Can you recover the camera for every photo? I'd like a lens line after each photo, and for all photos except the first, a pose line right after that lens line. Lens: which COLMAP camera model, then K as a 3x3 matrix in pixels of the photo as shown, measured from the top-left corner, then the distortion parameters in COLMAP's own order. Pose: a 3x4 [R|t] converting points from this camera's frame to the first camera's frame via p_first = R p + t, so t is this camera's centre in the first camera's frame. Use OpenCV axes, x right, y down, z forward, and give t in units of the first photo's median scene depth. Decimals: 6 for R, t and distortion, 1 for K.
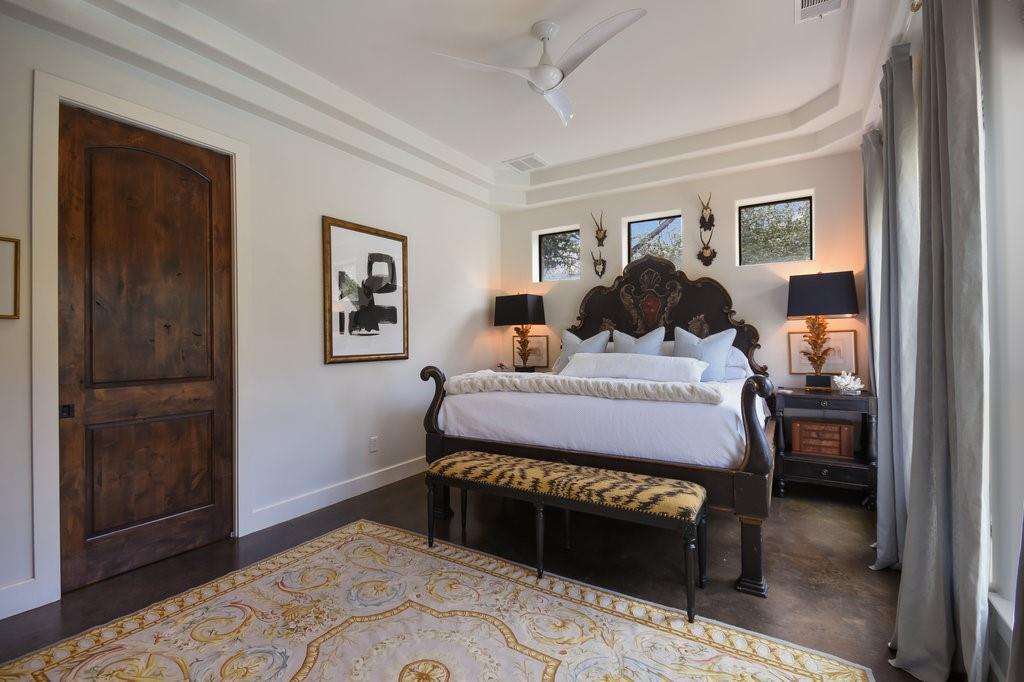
lens RADIAL K [[454.8, 0, 513.6], [0, 454.8, 339.5], [0, 0, 1]] dist [-0.000904, -0.000547]
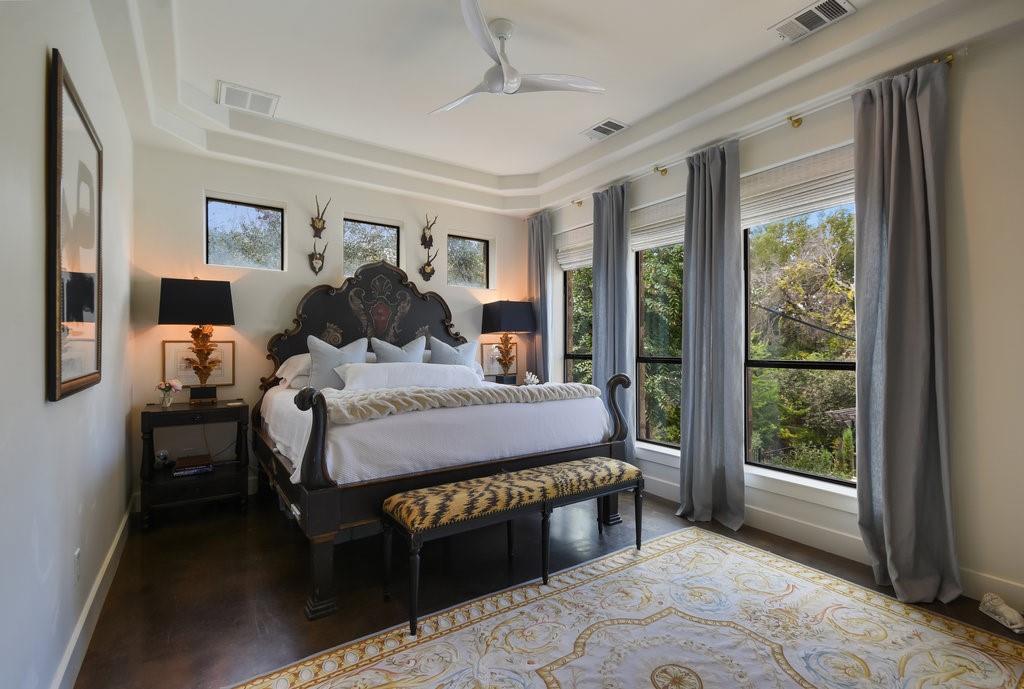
lens RADIAL K [[467.7, 0, 512.1], [0, 467.7, 346.1], [0, 0, 1]] dist [0.000574, 0.000169]
pose [[0.410623, 0.013108, 0.911711, -0.620644], [-0.008347, 0.999909, -0.010617, 0.004644], [-0.911767, -0.003250, 0.410695, 0.430011]]
